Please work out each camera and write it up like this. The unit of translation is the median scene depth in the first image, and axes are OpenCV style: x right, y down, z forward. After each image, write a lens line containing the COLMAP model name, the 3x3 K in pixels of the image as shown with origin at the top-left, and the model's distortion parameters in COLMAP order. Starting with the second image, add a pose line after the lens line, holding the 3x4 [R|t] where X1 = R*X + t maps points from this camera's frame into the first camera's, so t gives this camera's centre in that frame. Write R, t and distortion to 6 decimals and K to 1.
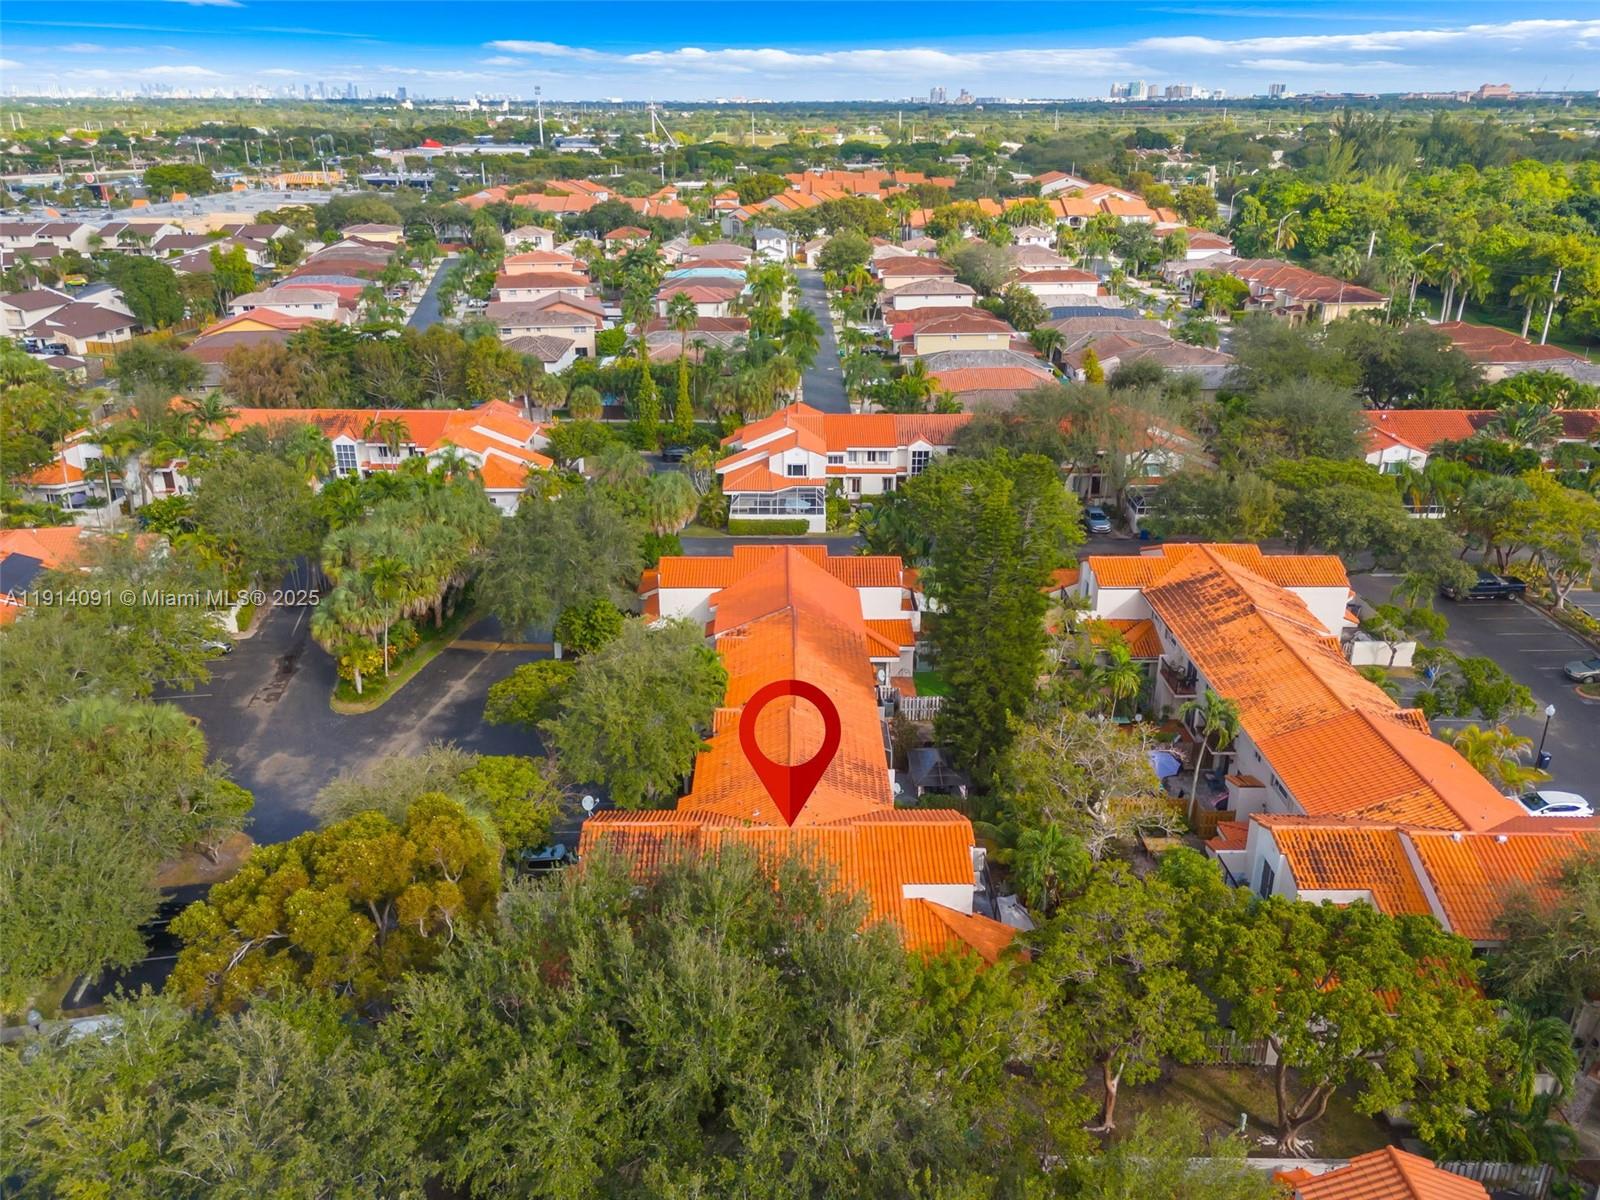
lens RADIAL K [[1171.4, 0, 764.8], [0, 1171.4, 591.3], [0, 0, 1]] dist [0.055652, -0.048631]
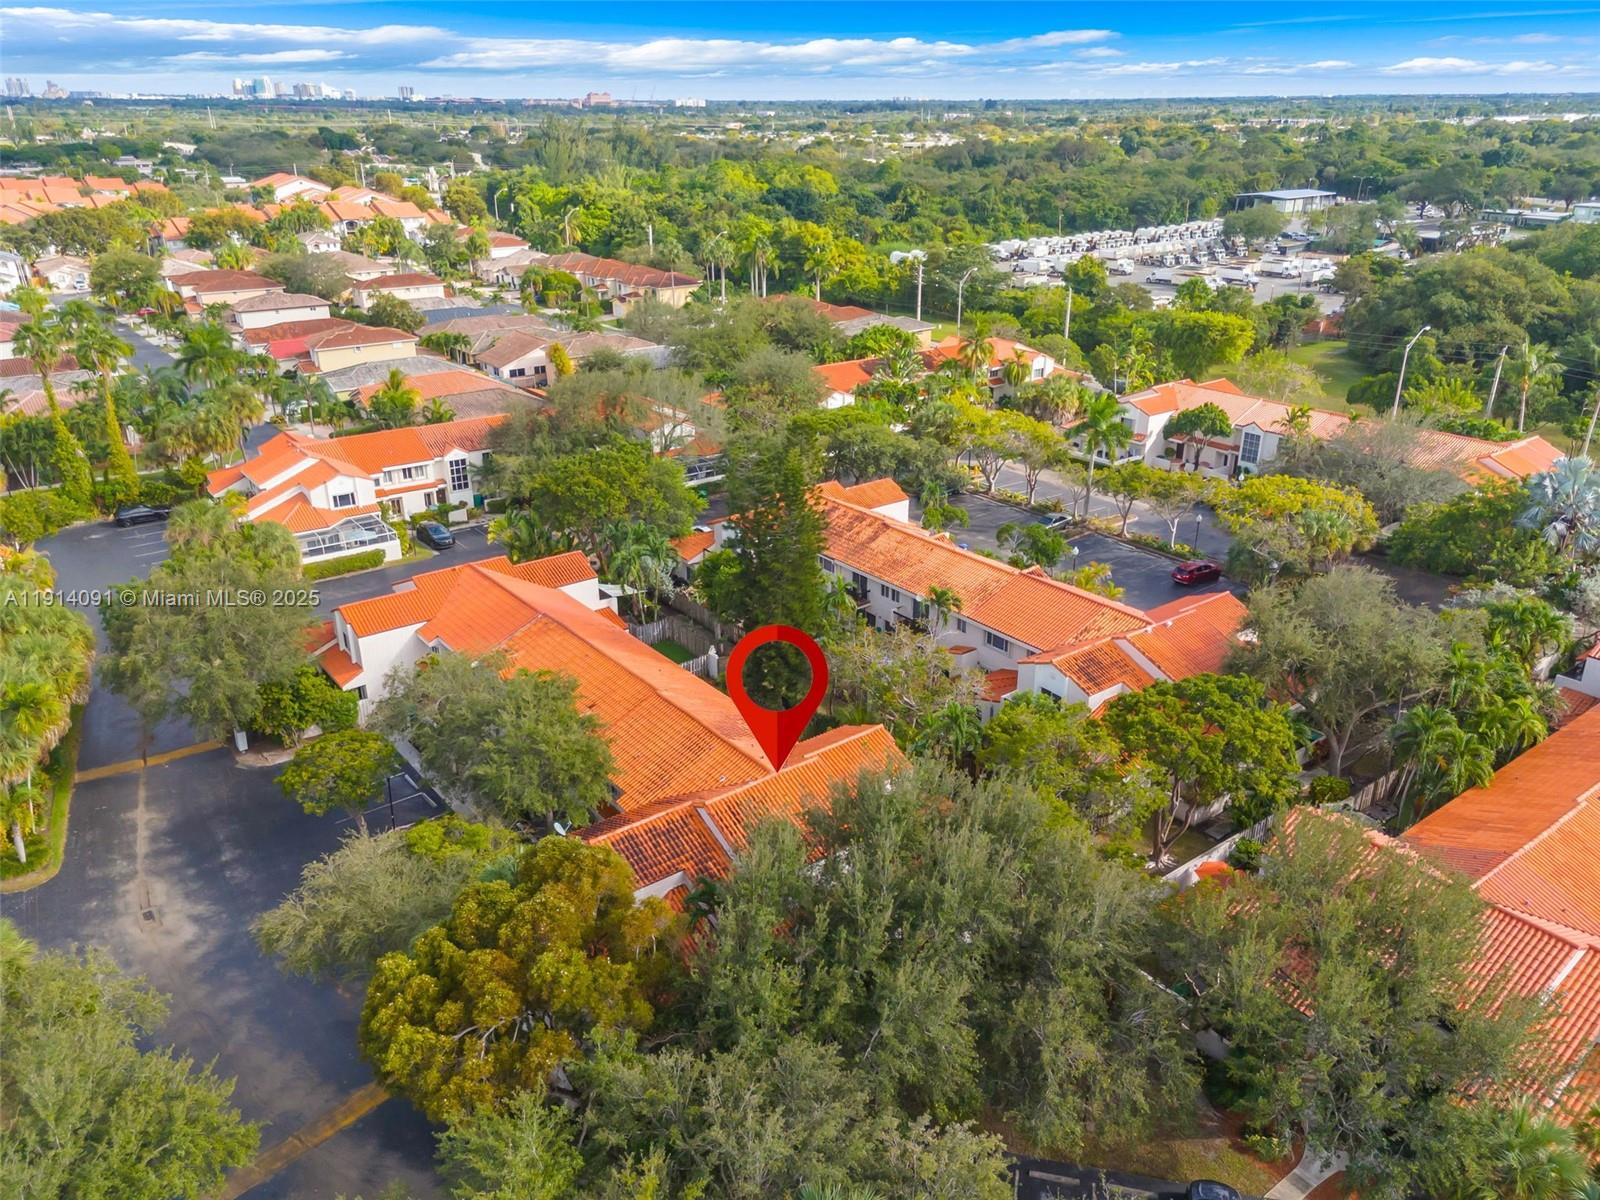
lens RADIAL K [[1212.0, 0, 800.0], [0, 1212.0, 600.0], [0, 0, 1]] dist [0.053213, -0.049178]
pose [[0.772332, -0.228371, 0.592748, -0.268770], [0.231699, 0.970129, 0.071871, -0.013479], [-0.591455, 0.081831, 0.802175, 0.033377]]
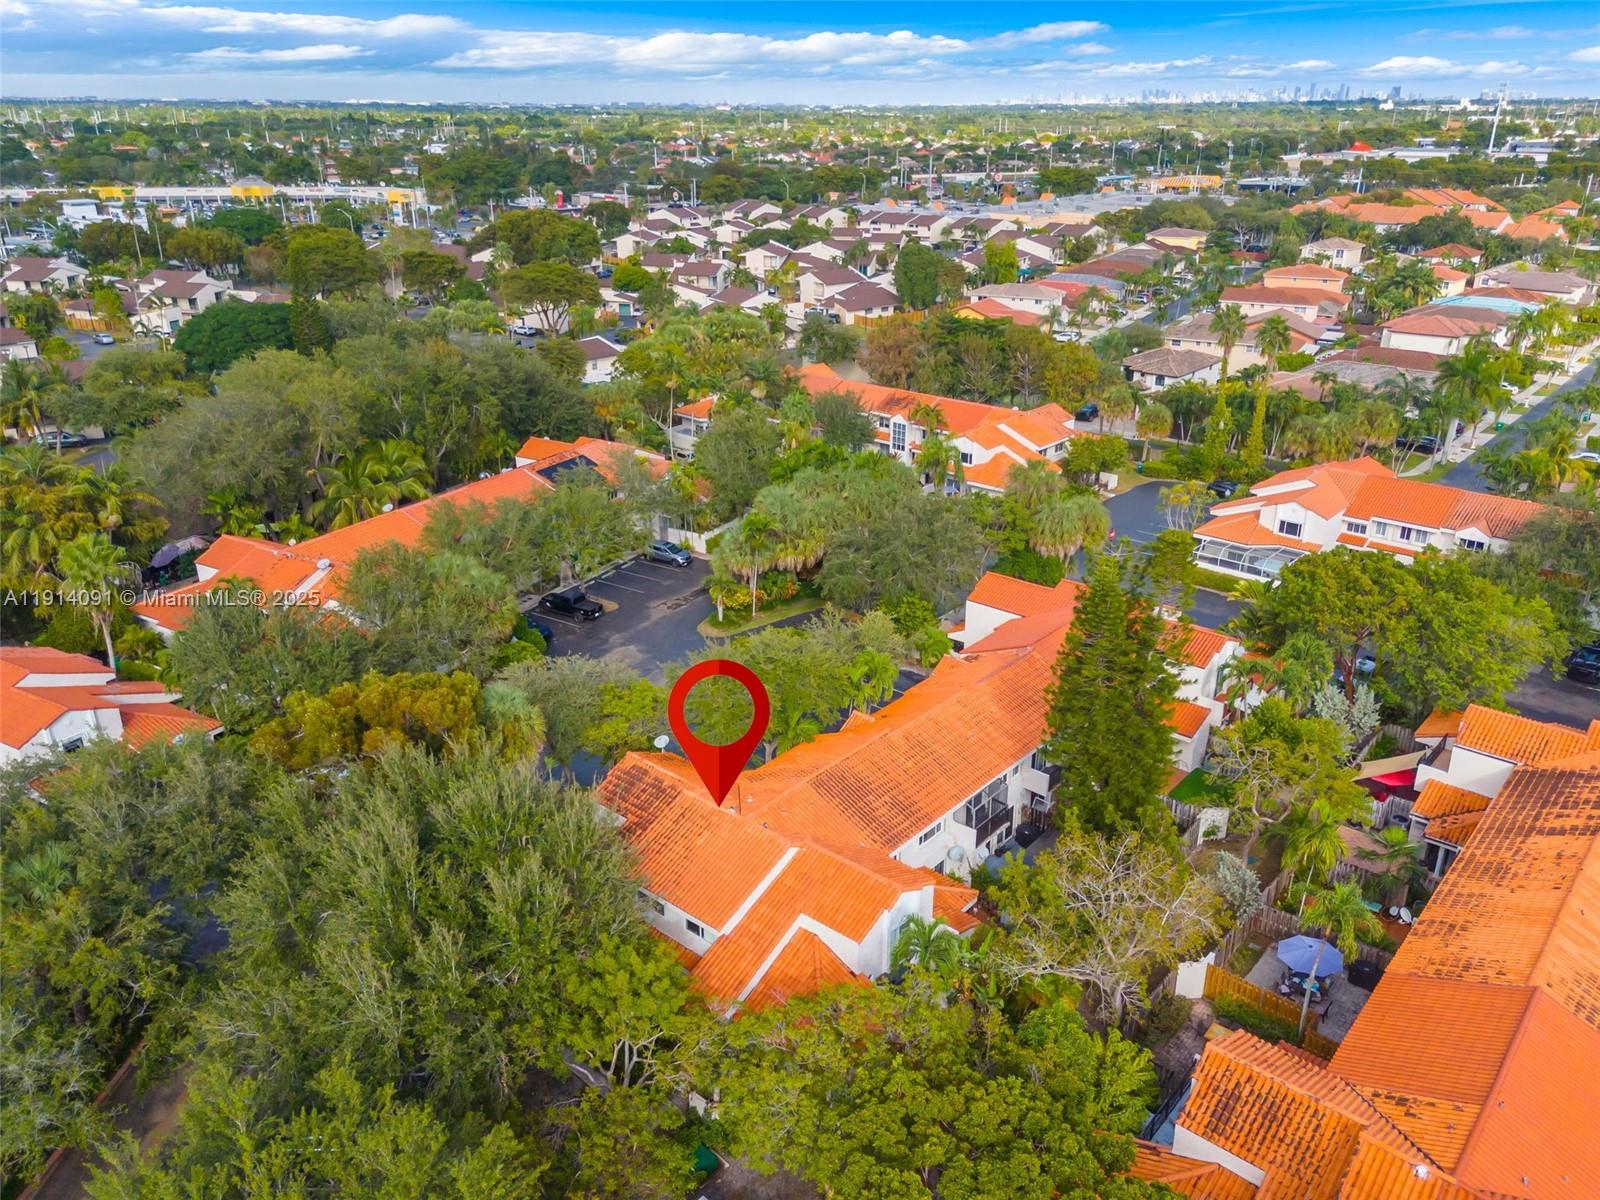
lens RADIAL K [[1171.4, 0, 764.8], [0, 1171.4, 591.3], [0, 0, 1]] dist [0.055652, -0.048631]
pose [[0.751405, 0.245336, -0.612537, 0.269219], [-0.246911, 0.965410, 0.083782, -0.035525], [0.611904, 0.088288, 0.785989, 0.085878]]
